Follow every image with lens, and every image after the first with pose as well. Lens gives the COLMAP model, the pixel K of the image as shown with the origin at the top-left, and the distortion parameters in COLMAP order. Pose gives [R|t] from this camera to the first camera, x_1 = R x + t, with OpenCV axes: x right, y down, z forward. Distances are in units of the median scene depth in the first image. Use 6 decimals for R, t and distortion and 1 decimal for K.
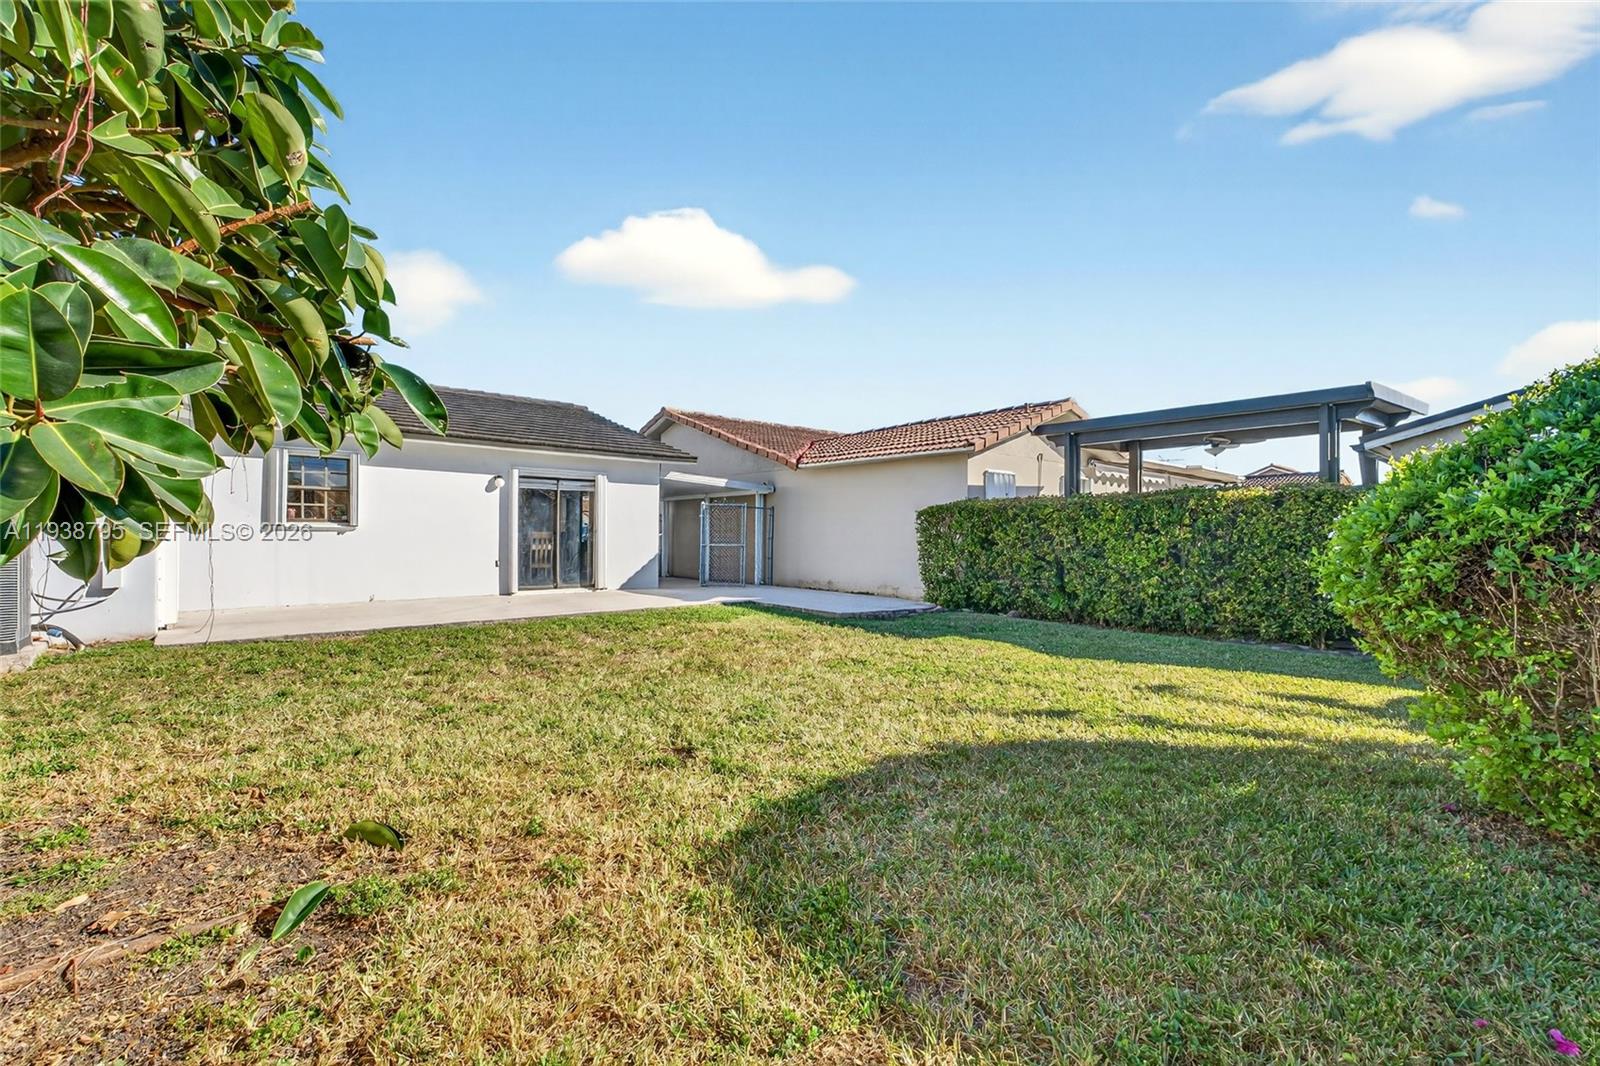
lens RADIAL K [[718.8, 0, 800.9], [0, 718.8, 562.1], [0, 0, 1]] dist [0.014492, 0.000179]
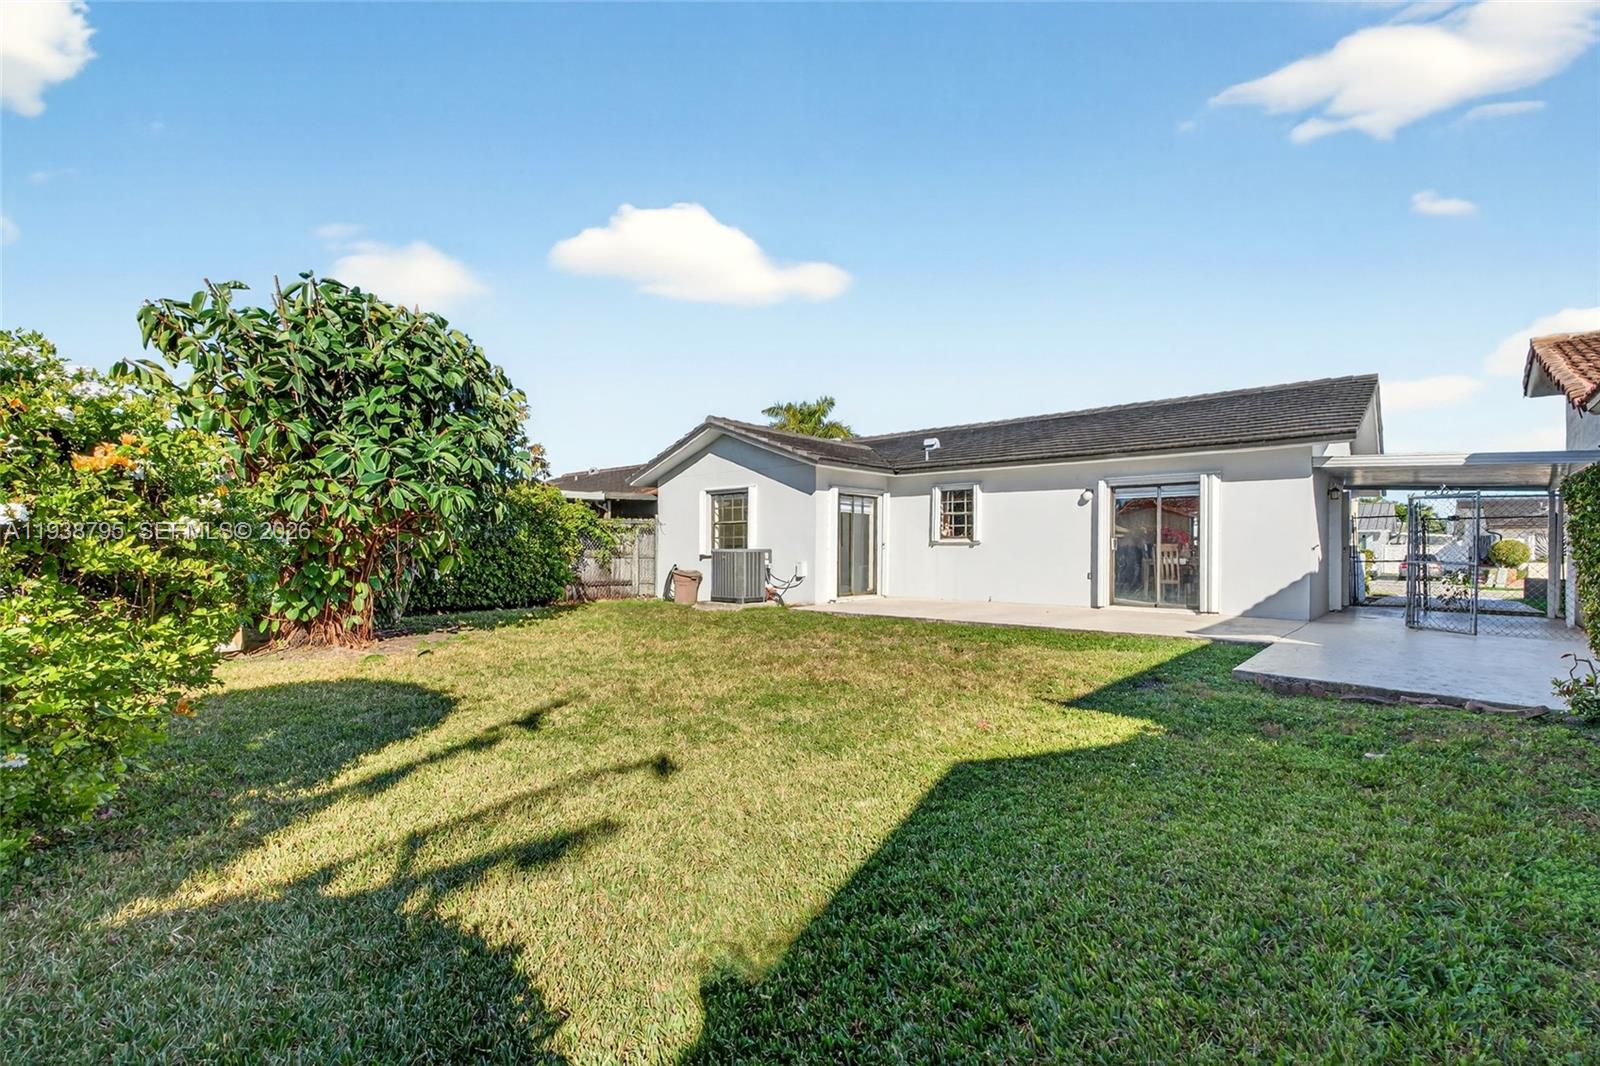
lens RADIAL K [[710.5, 0, 802.6], [0, 710.5, 543.9], [0, 0, 1]] dist [0.015473, 0.000117]
pose [[0.126719, -0.008608, -0.991901, 0.509443], [-0.036638, 0.999239, -0.013352, -0.014432], [0.991262, 0.038034, 0.126307, 0.467290]]
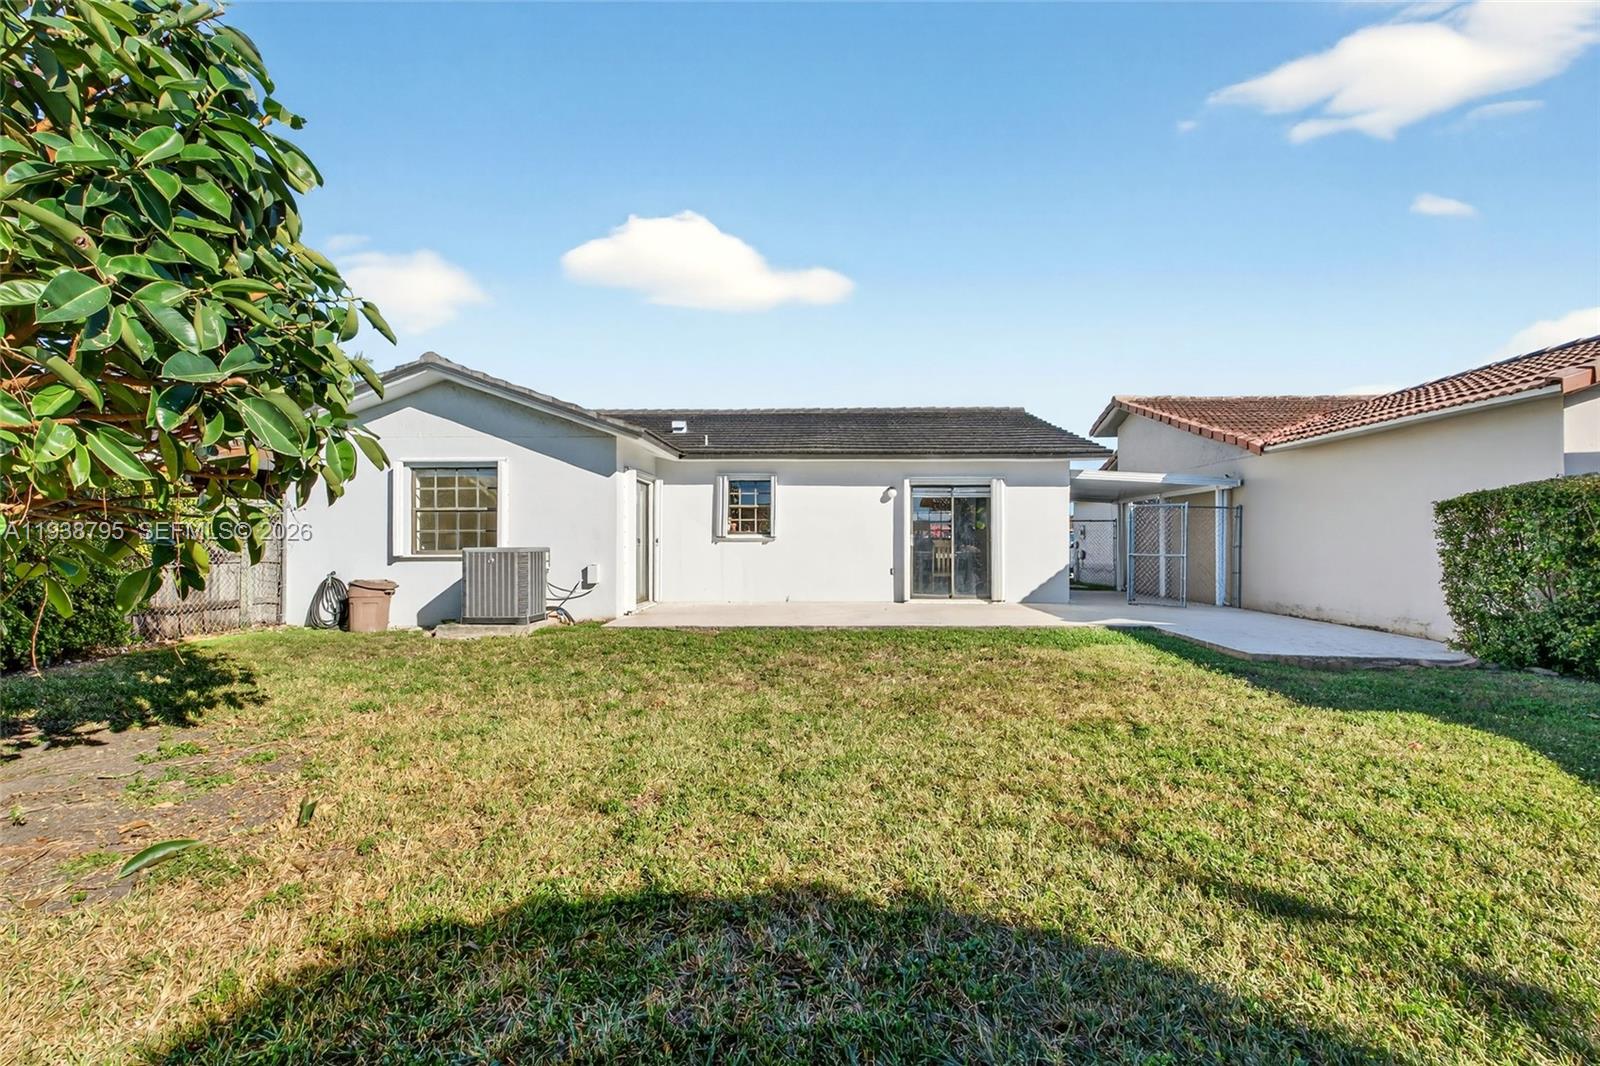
lens RADIAL K [[710.5, 0, 802.6], [0, 710.5, 543.9], [0, 0, 1]] dist [0.015473, 0.000117]
pose [[0.731144, -0.003915, -0.682212, 0.179272], [-0.019694, 0.999446, -0.026842, -0.007342], [0.681939, 0.033061, 0.730662, 0.162948]]
